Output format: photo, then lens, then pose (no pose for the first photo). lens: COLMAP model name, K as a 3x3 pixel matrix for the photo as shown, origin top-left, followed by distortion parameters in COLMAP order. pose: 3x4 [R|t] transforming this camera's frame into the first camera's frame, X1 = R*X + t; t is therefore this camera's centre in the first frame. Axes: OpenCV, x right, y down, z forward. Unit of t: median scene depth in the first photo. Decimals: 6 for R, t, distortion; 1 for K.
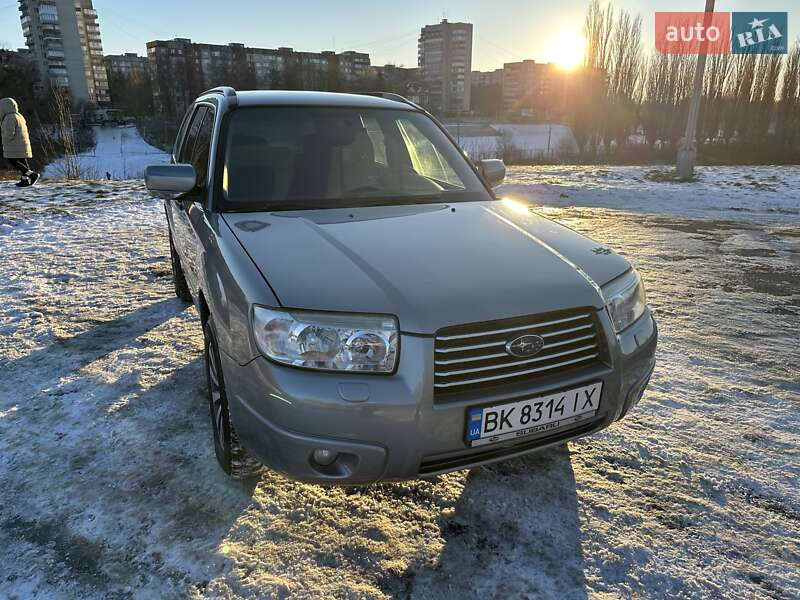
lens RADIAL K [[563.2, 0, 395.6], [0, 563.2, 299.2], [0, 0, 1]] dist [0.024023, -0.028936]
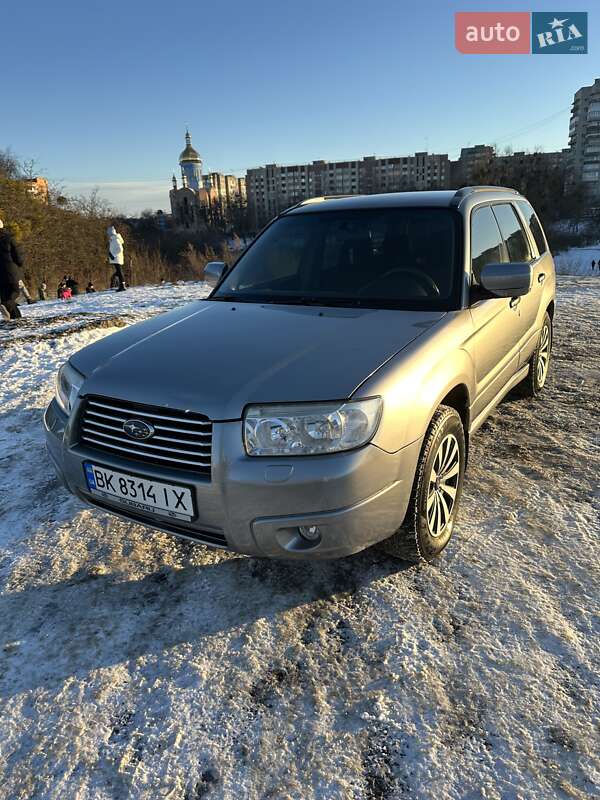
lens RADIAL K [[561.2, 0, 300.0], [0, 561.2, 400.0], [0, 0, 1]] dist [0.036617, -0.046321]
pose [[0.568603, 0.219266, -0.792851, 1.023972], [-0.209188, 0.970678, 0.118423, -0.139547], [0.795569, 0.098519, 0.597799, 0.452643]]
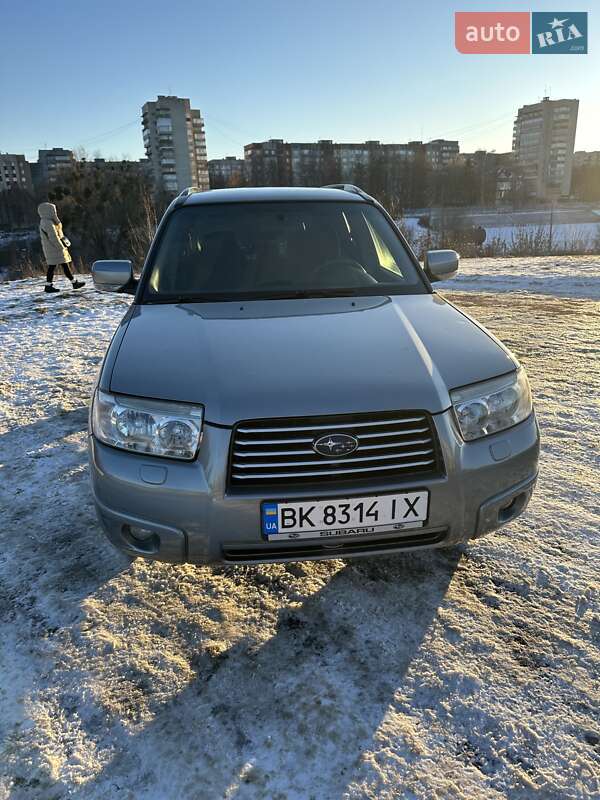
lens RADIAL K [[564.1, 0, 300.0], [0, 564.1, 400.0], [0, 0, 1]] dist [0.031201, -0.039542]
pose [[0.954647, 0.060785, -0.291469, 0.354205], [-0.057263, 0.998146, 0.020607, -0.008988], [0.292181, -0.002982, 0.956358, 0.041465]]
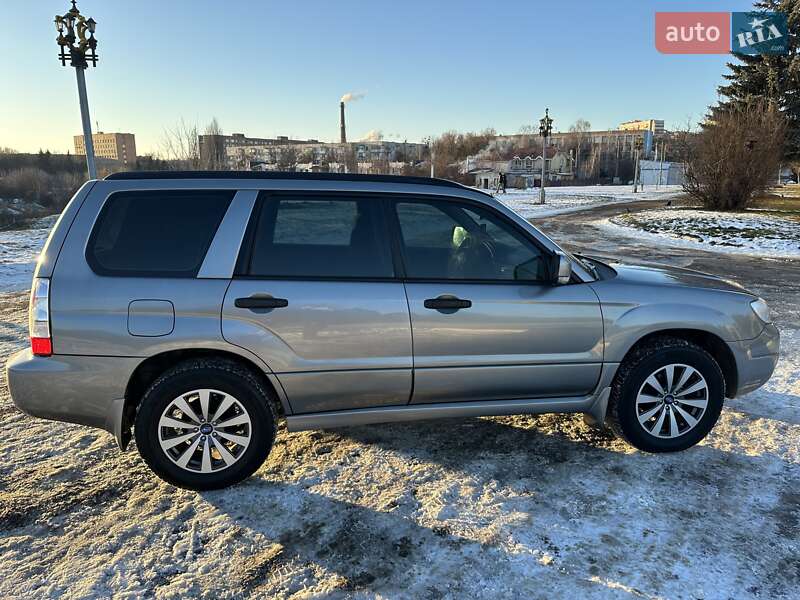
lens RADIAL K [[559.9, 0, 399.6], [0, 559.9, 304.7], [0, 0, 1]] dist [0.039589, -0.054703]
pose [[0.265843, -0.223279, 0.937803, -1.769362], [0.299794, 0.943719, 0.139704, -0.452303], [-0.916216, 0.244009, 0.317819, 1.149208]]
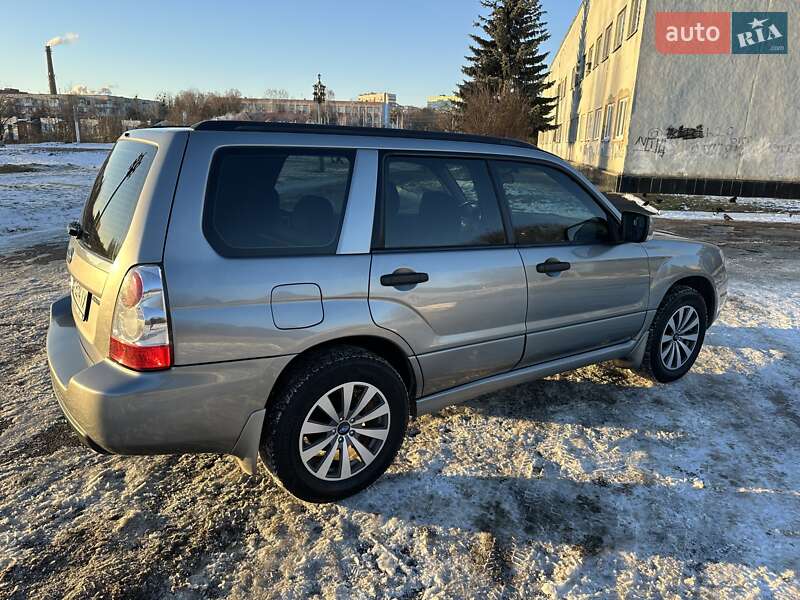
lens RADIAL K [[561.2, 0, 399.2], [0, 561.2, 297.0], [0, 0, 1]] dist [0.036617, -0.046321]
pose [[-0.165298, -0.268872, 0.948886, -1.745544], [0.274595, 0.911530, 0.306122, -0.678072], [-0.947245, 0.311161, -0.076843, 1.911281]]
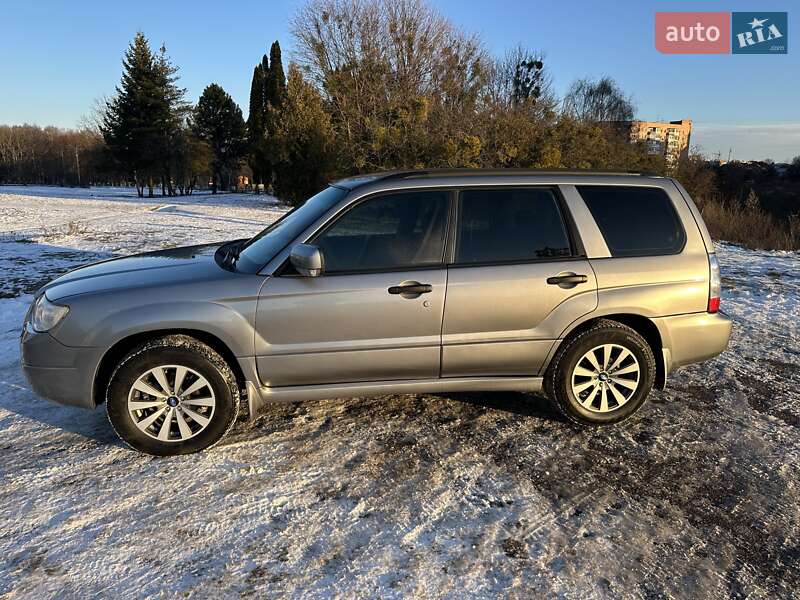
lens RADIAL K [[555.4, 0, 407.2], [0, 555.4, 308.1], [0, 0, 1]] dist [0.051747, -0.071139]
pose [[-0.247655, 0.224624, -0.942450, 1.436597], [-0.317517, 0.900213, 0.297994, -0.696483], [0.915342, 0.373043, -0.151620, 1.959852]]
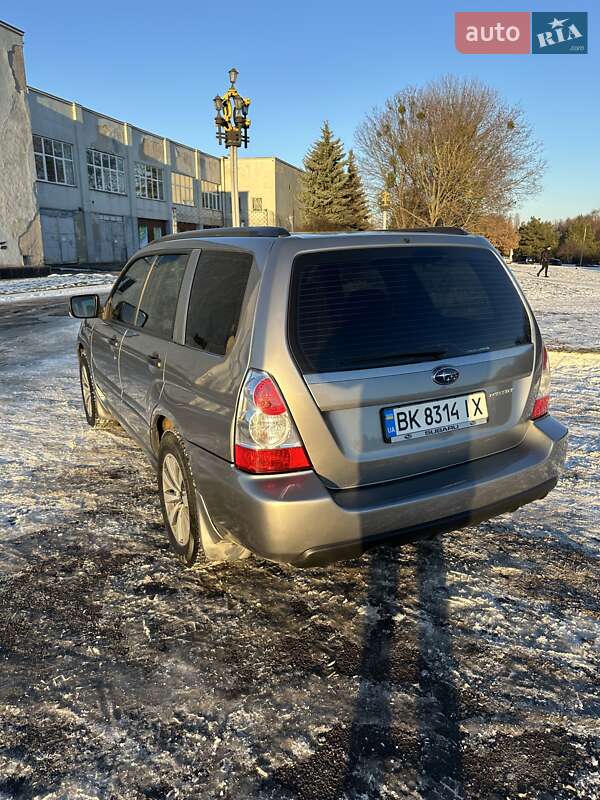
lens RADIAL K [[563.2, 0, 300.0], [0, 563.2, 400.0], [0, 0, 1]] dist [0.024023, -0.028936]
pose [[-0.996633, 0.021604, -0.079095, -0.271868], [-0.024857, 0.839658, 0.542547, -1.073267], [0.078134, 0.542686, -0.836293, 3.206583]]
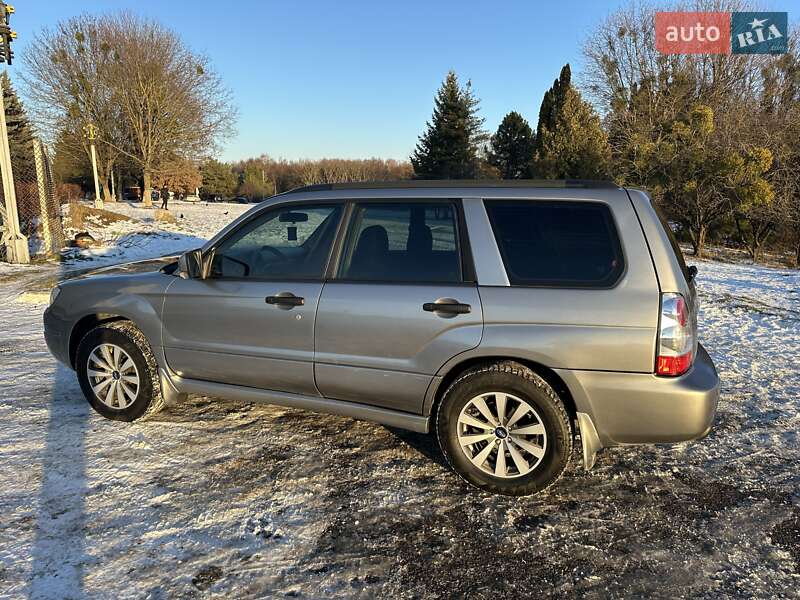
lens RADIAL K [[559.9, 0, 399.6], [0, 559.9, 304.7], [0, 0, 1]] dist [0.039589, -0.054703]
pose [[-0.708201, 0.132734, -0.693421, 0.879963], [-0.228945, 0.885916, 0.403407, -0.942155], [0.667859, 0.444448, -0.597018, 2.759046]]
